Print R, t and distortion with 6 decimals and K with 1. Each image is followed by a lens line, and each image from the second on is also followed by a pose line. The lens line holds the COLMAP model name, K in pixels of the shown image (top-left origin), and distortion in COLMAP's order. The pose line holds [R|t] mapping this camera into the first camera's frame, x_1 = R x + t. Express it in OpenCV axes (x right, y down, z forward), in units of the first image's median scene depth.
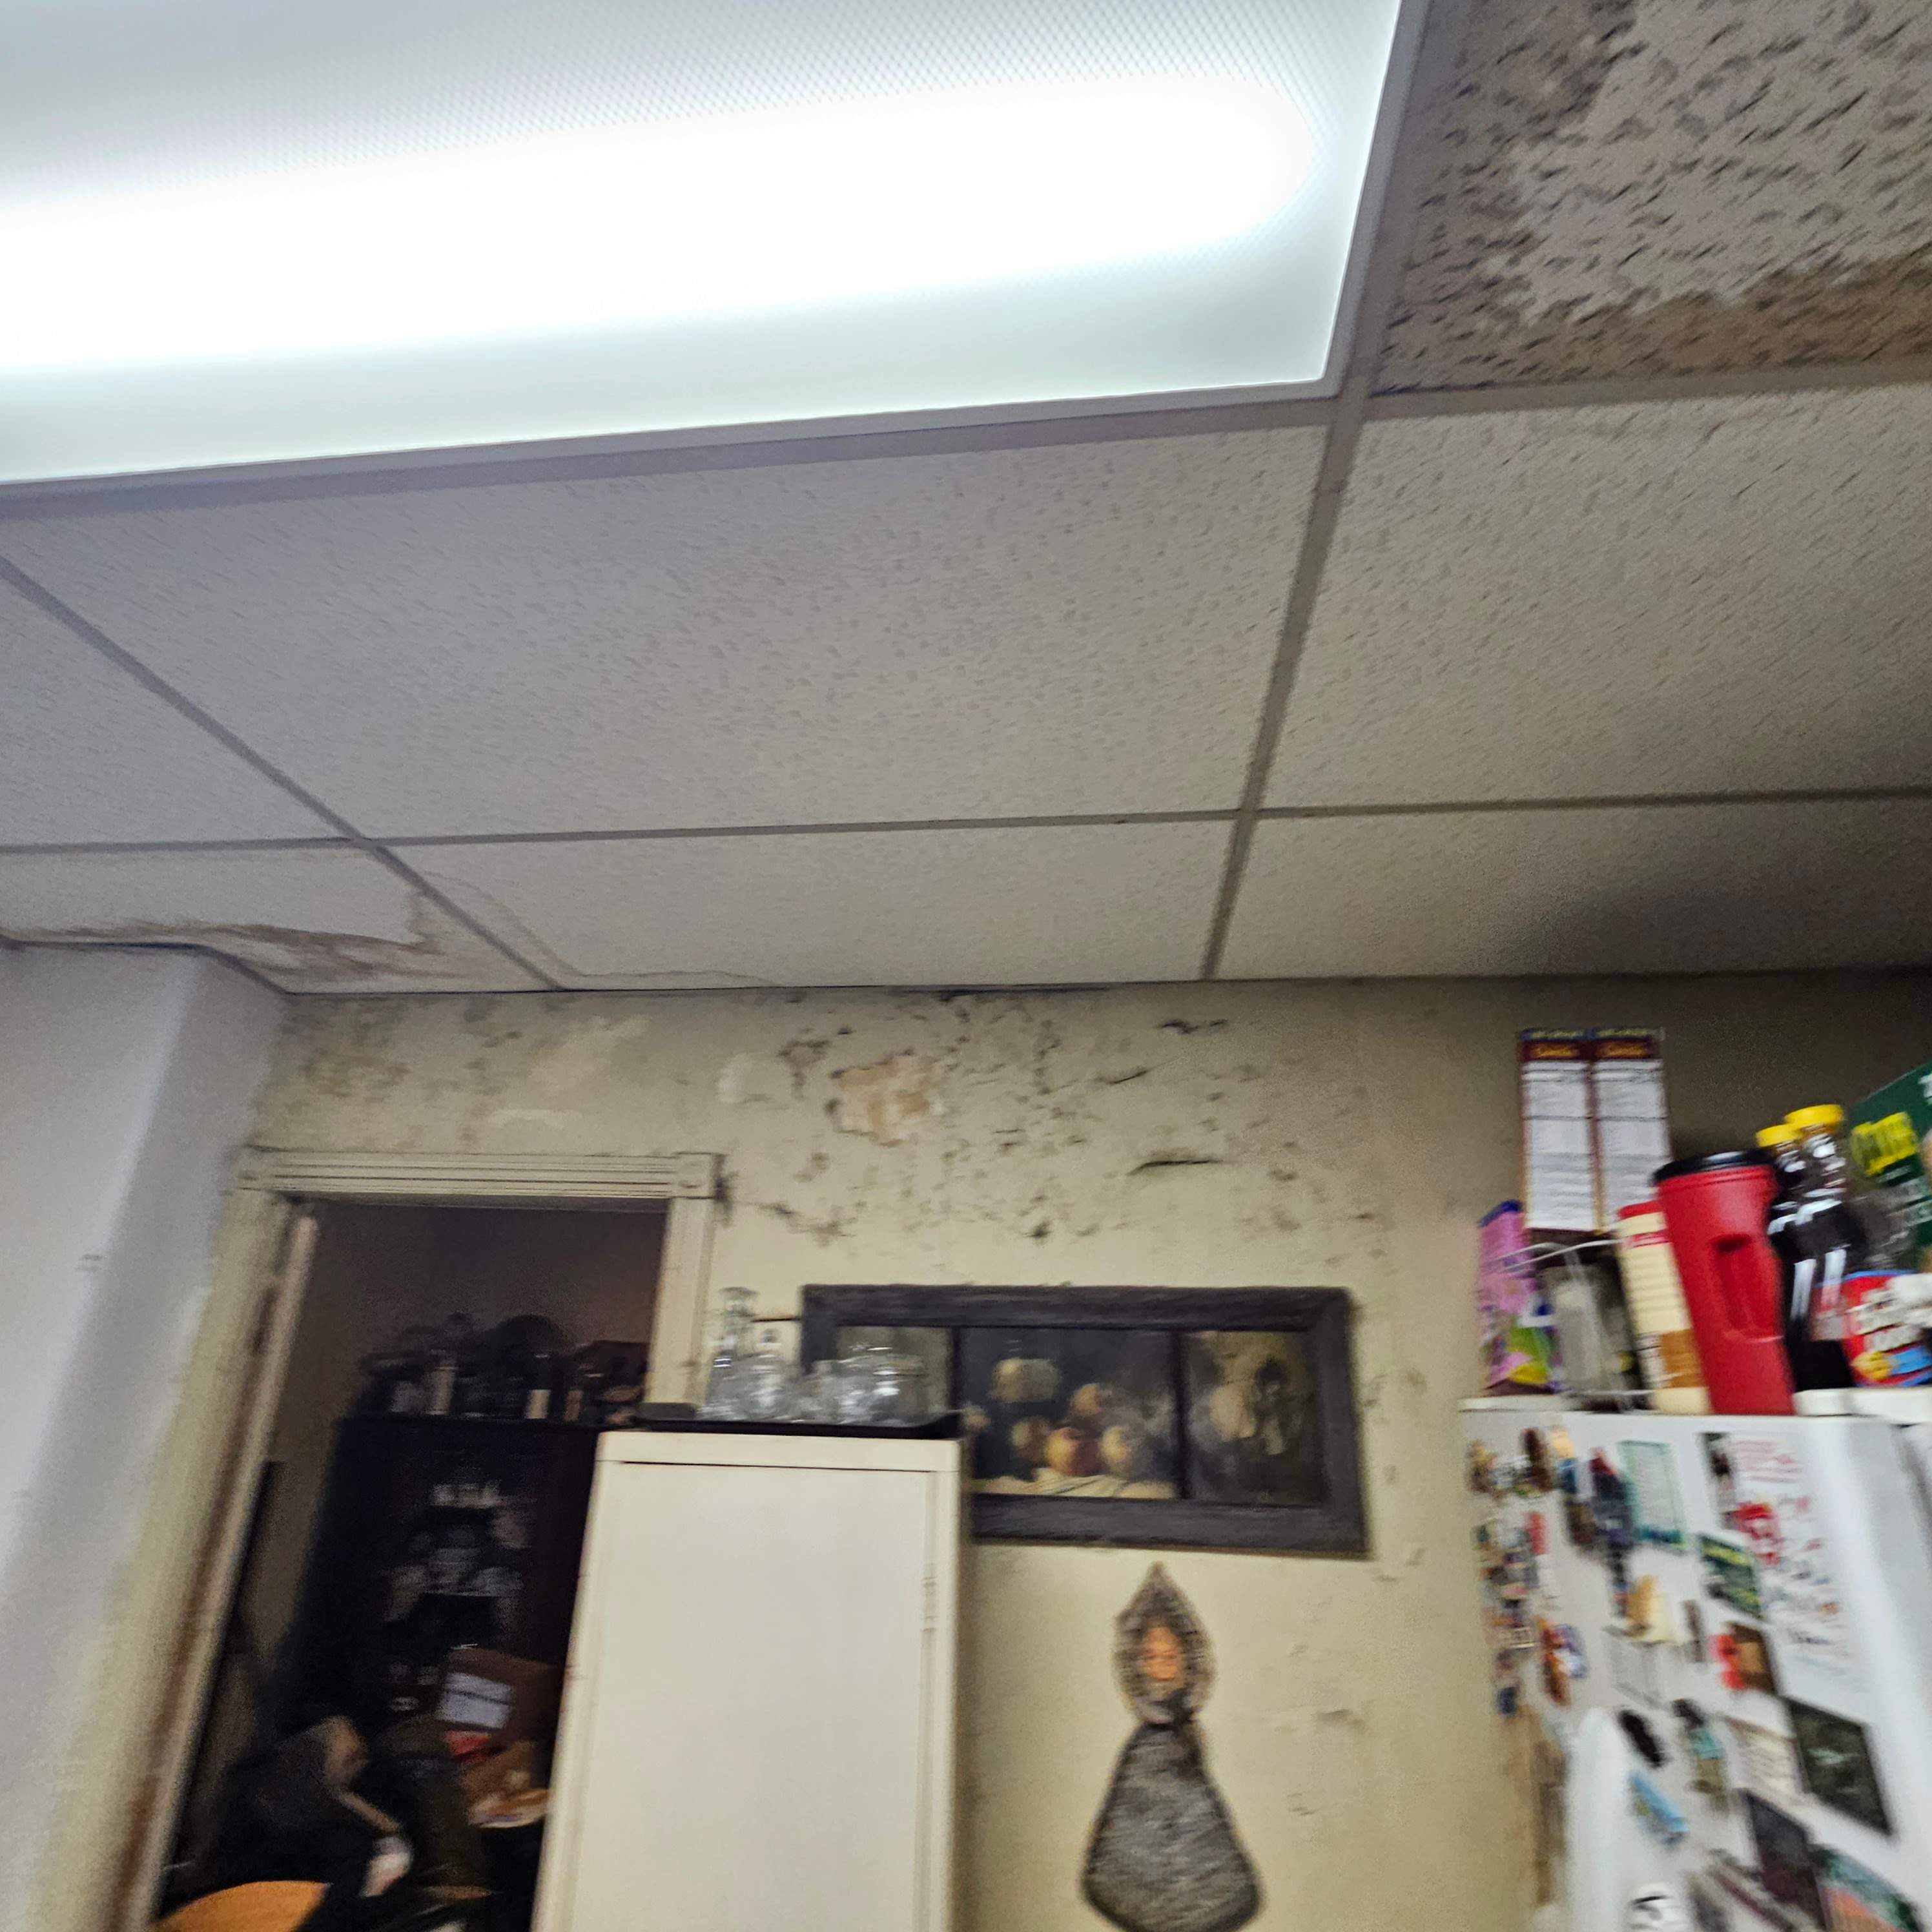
lens RADIAL K [[1094.0, 0, 976.4], [0, 1094.0, 974.2], [0, 0, 1]] dist [-0.000878, 0.001148]
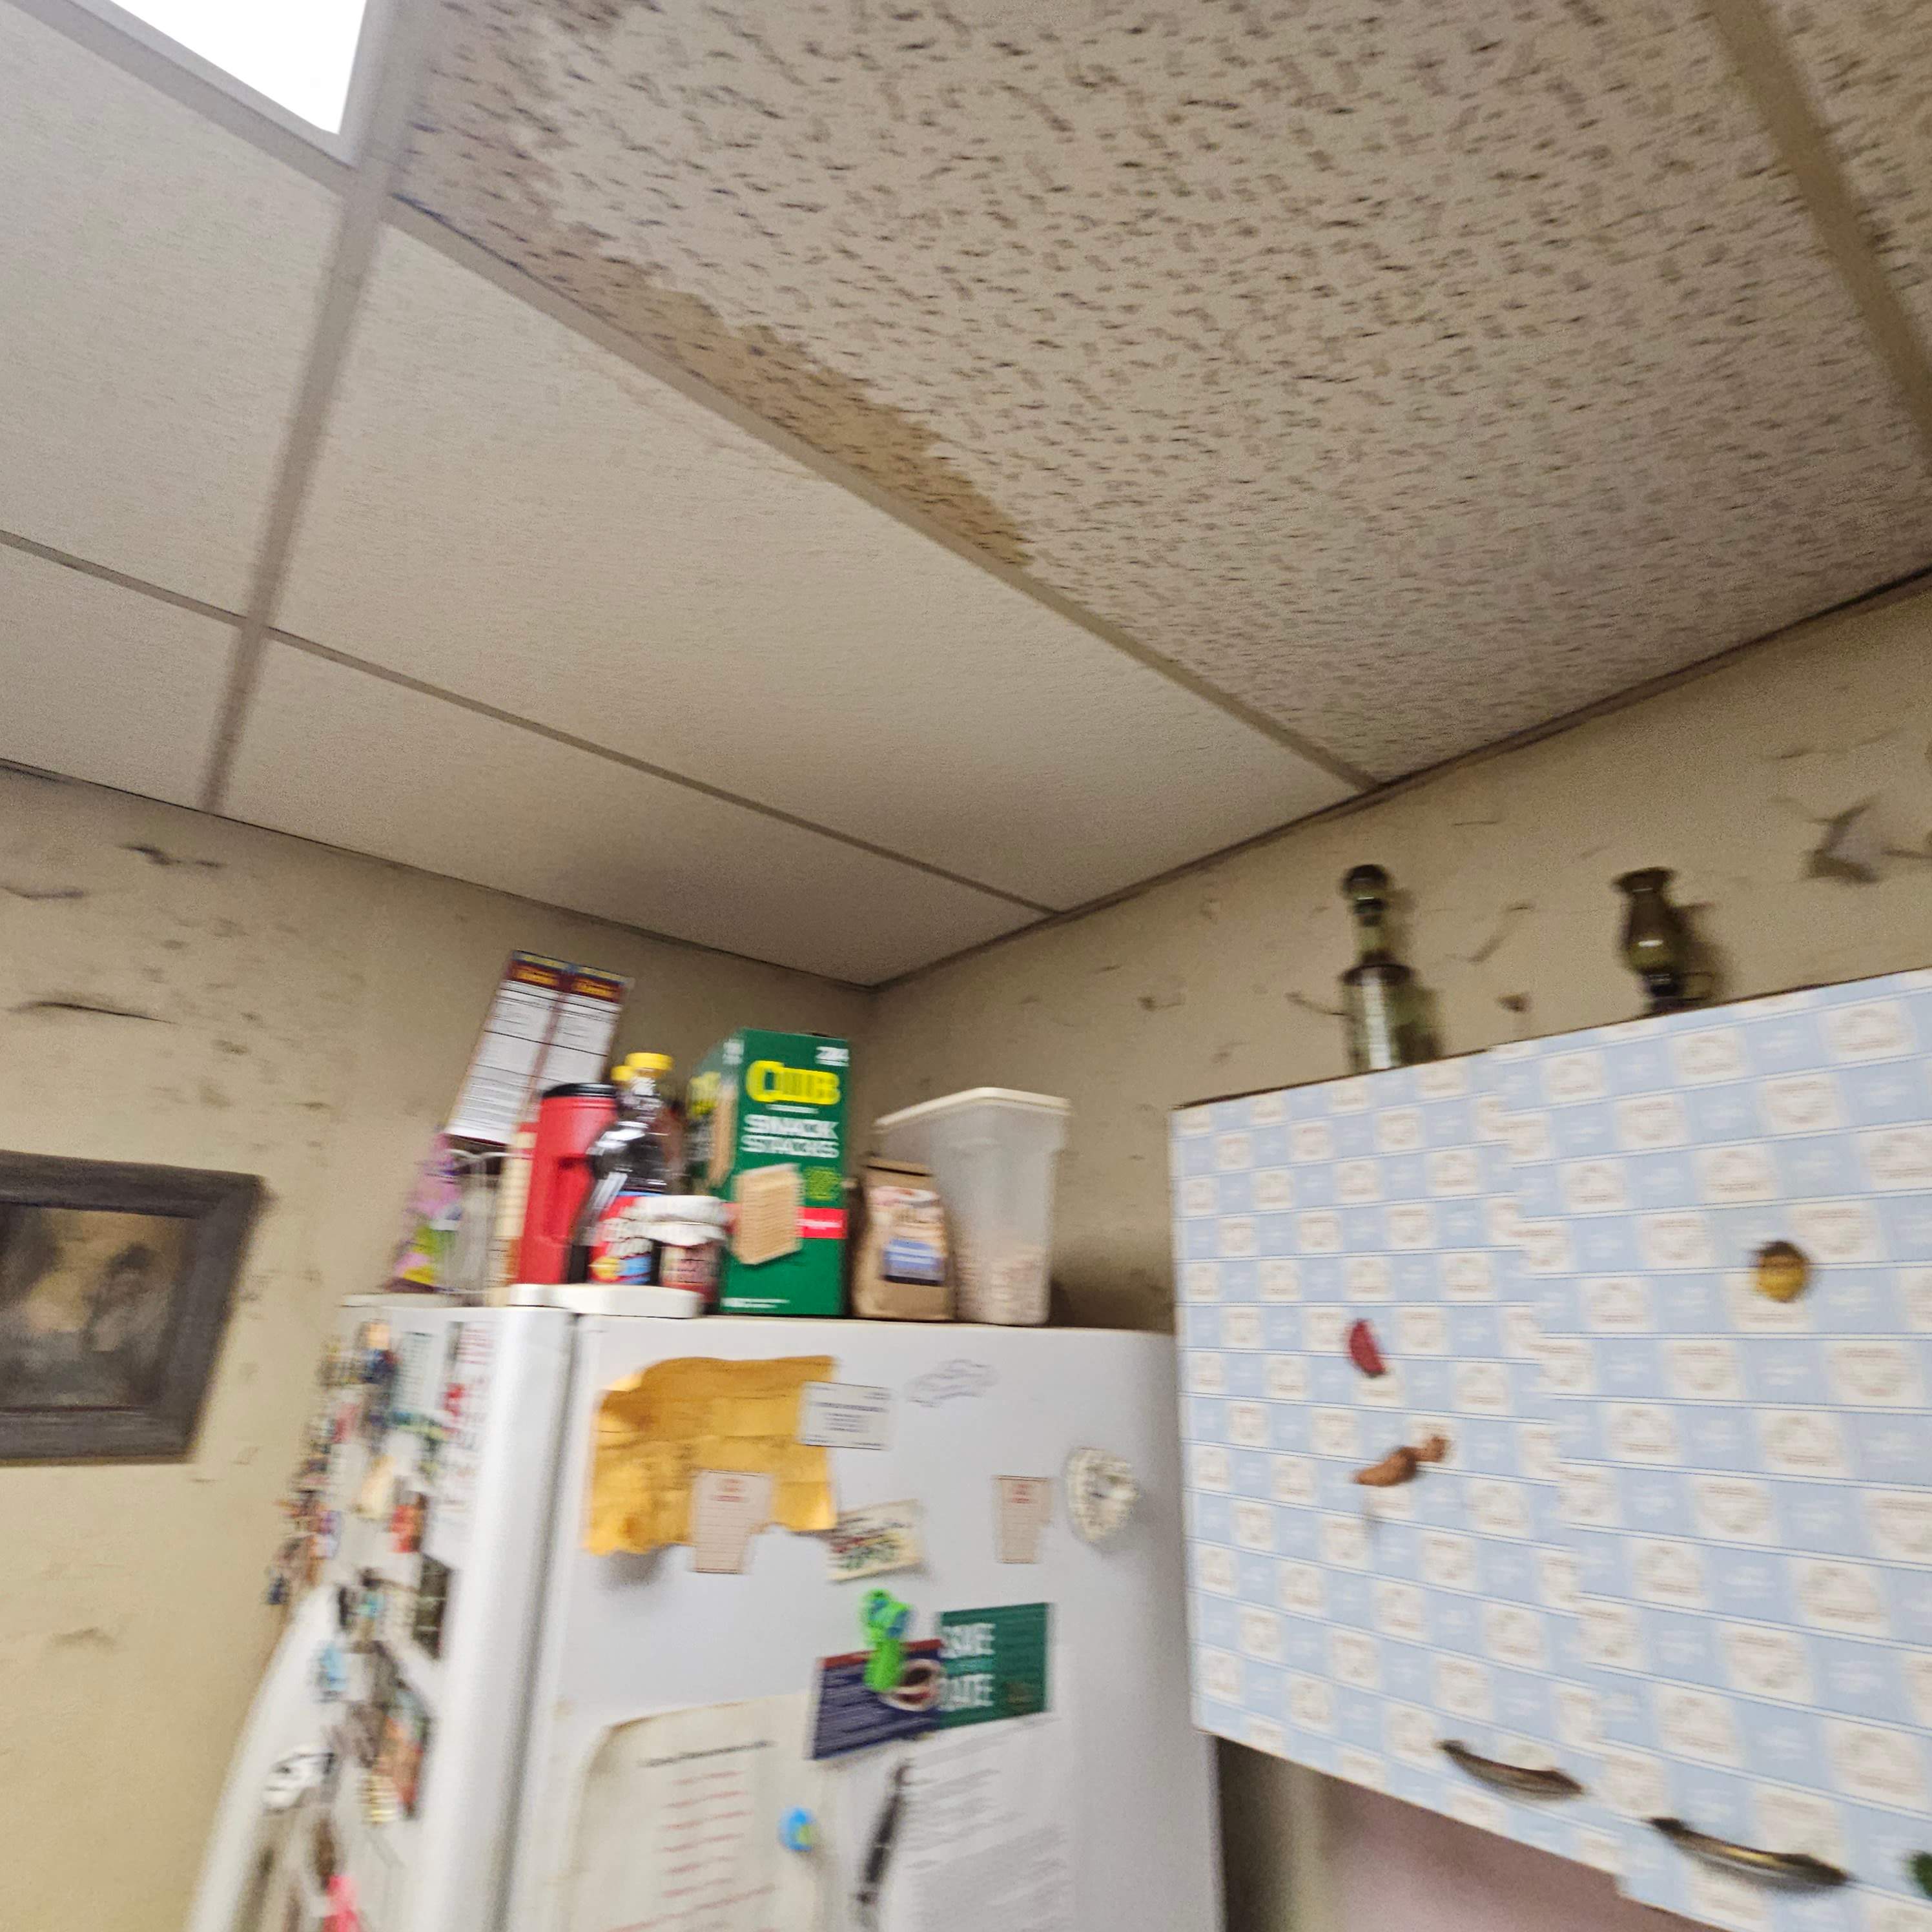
lens RADIAL K [[1072.6, 0, 965.4], [0, 1072.6, 976.2], [0, 0, 1]] dist [-0.000216, 0.000424]
pose [[0.713981, 0.231737, 0.660703, 0.145607], [-0.275743, 0.960444, -0.038890, -0.003020], [-0.643581, -0.154417, 0.749639, -0.037166]]
